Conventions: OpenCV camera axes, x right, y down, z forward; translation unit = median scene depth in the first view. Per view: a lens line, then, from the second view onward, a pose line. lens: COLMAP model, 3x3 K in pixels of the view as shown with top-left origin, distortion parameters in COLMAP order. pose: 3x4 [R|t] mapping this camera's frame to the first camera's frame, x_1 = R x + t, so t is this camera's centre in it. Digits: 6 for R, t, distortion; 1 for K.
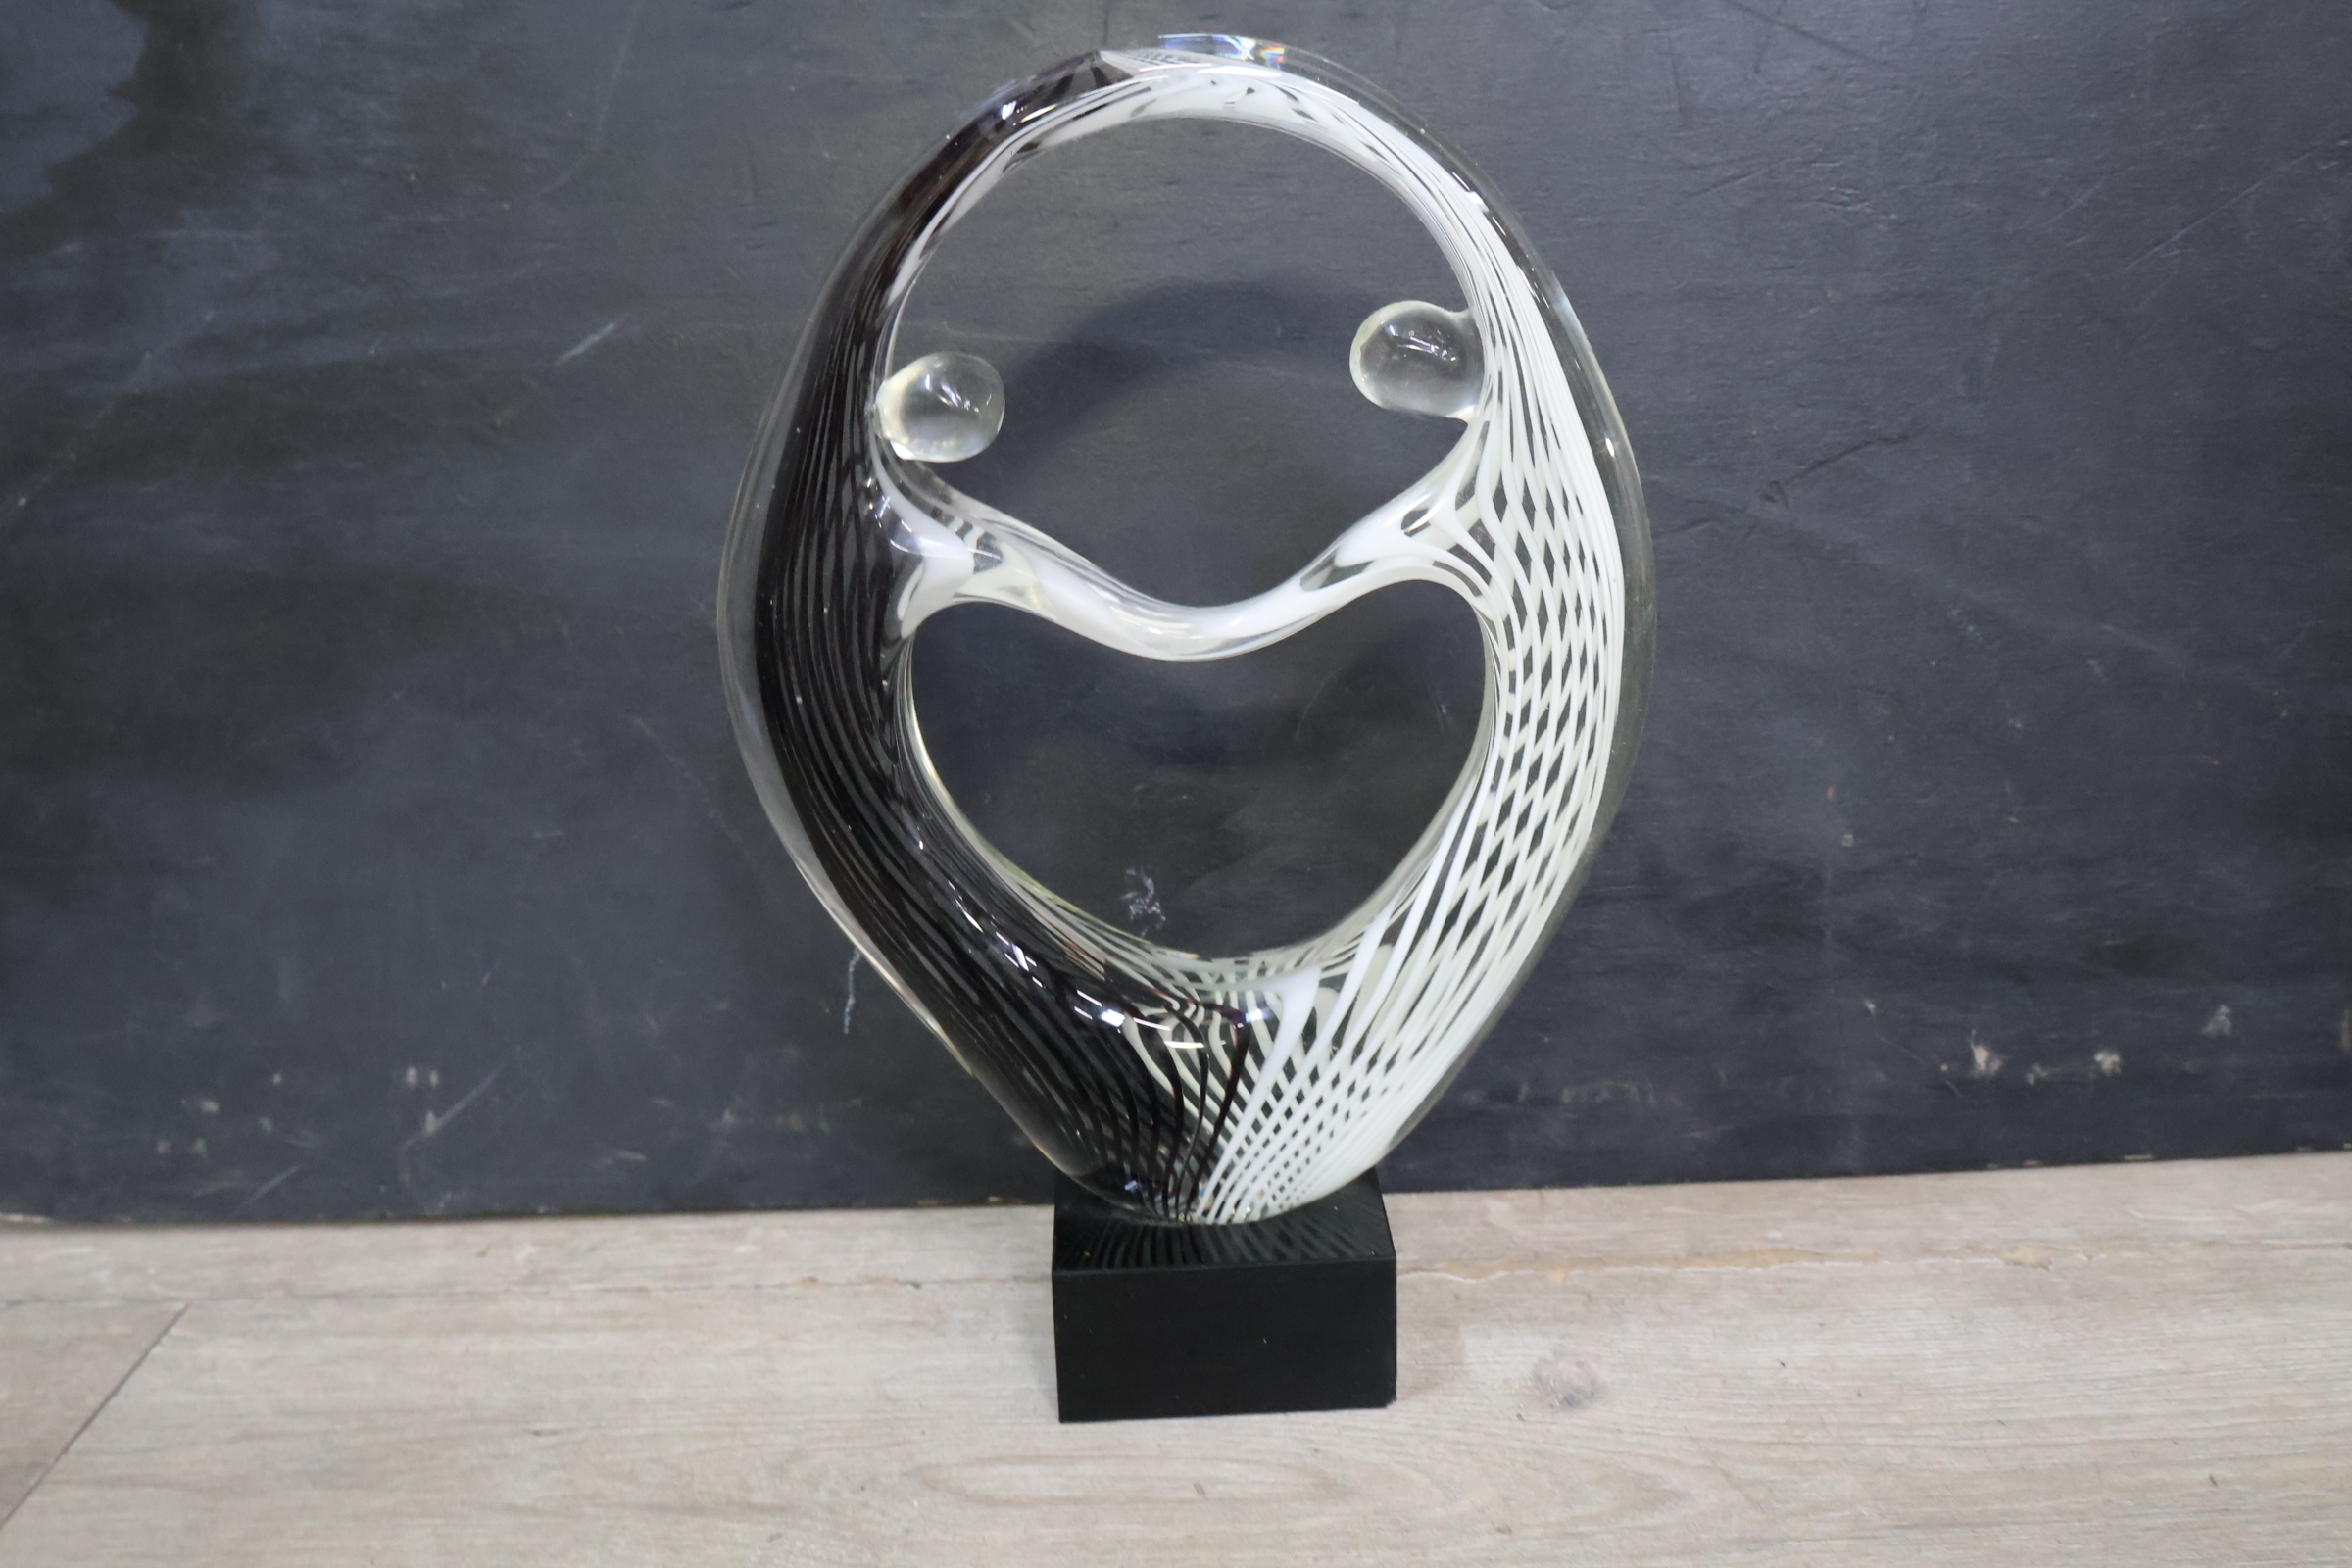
lens RADIAL K [[2319.7, 0, 1164.0], [0, 2319.7, 786.3], [0, 0, 1]] dist [0.009671, 0.000000]
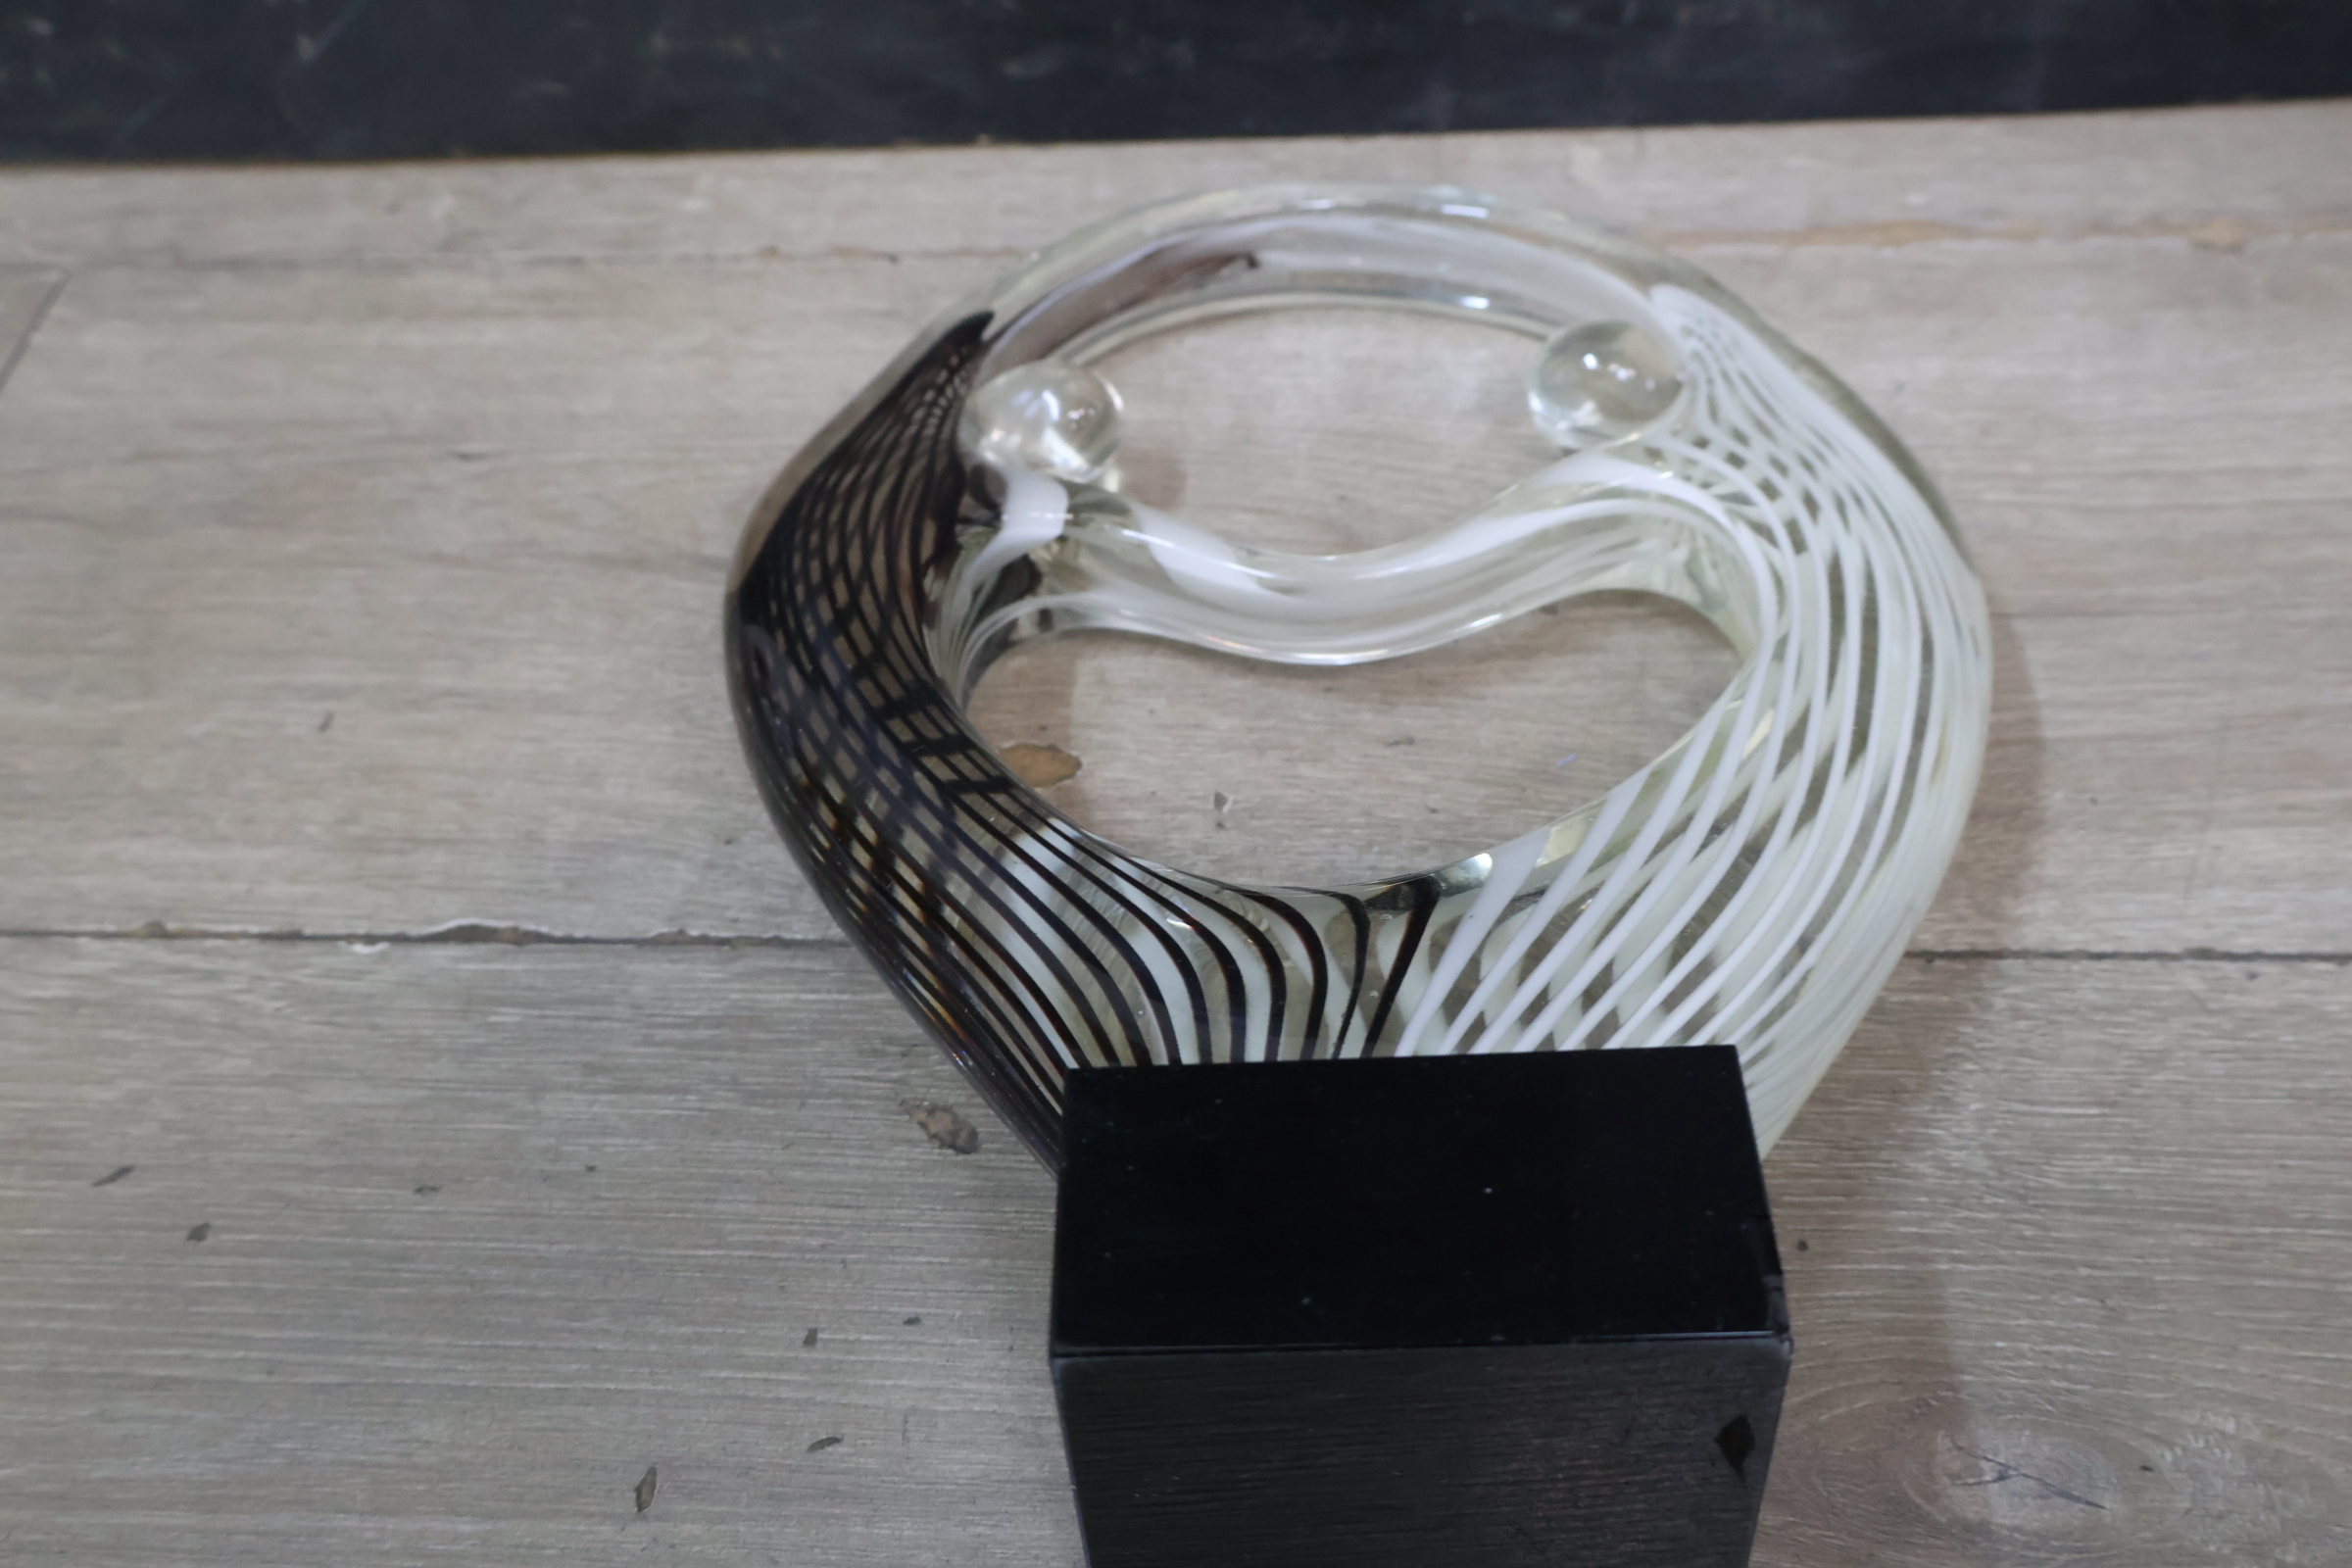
lens RADIAL K [[2319.7, 0, 1169.3], [0, 2319.7, 775.4], [0, 0, 1]] dist [0.009671, 0.000000]
pose [[0.999194, 0.012171, -0.038263, 0.031604], [0.009891, 0.848969, 0.528350, -0.077652], [0.038915, -0.528302, 0.848164, 0.182767]]
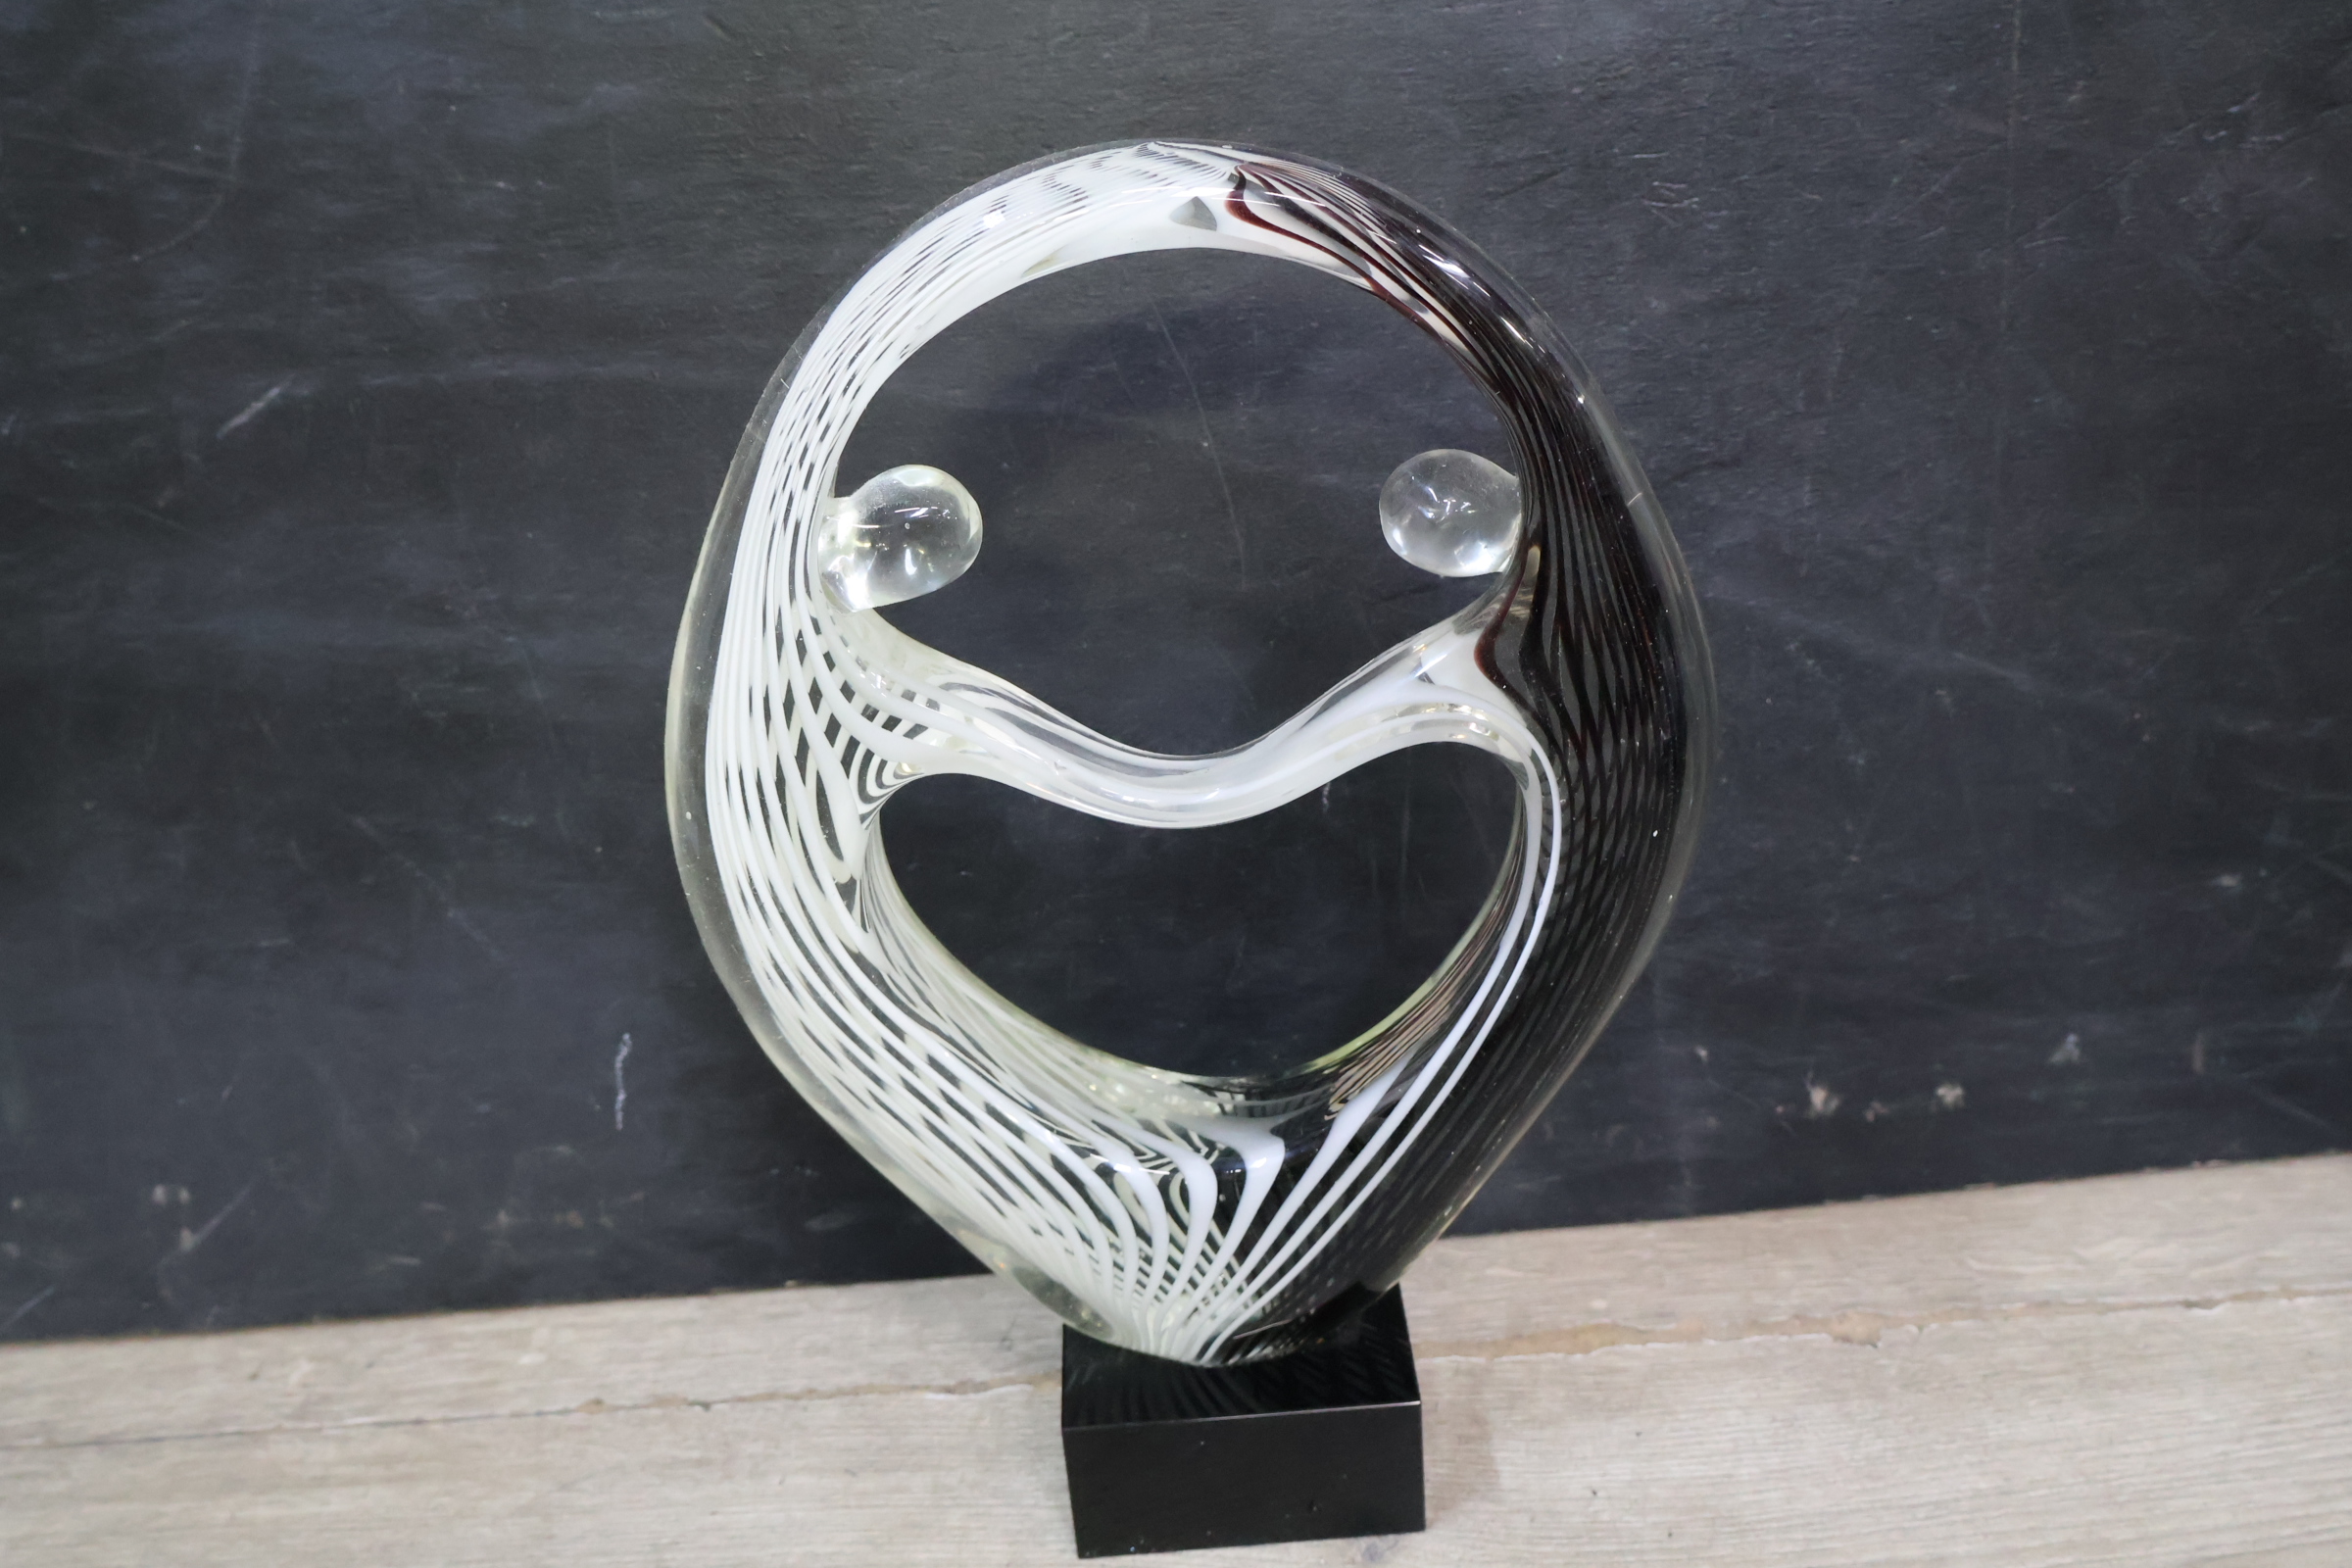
lens RADIAL K [[2319.7, 0, 1162.5], [0, 2319.7, 793.8], [0, 0, 1]] dist [0.009671, 0.000000]
pose [[0.998749, -0.046645, 0.018013, 0.078580], [0.042392, 0.980931, 0.189677, -0.213799], [-0.026517, -0.188676, 0.981681, 0.105984]]
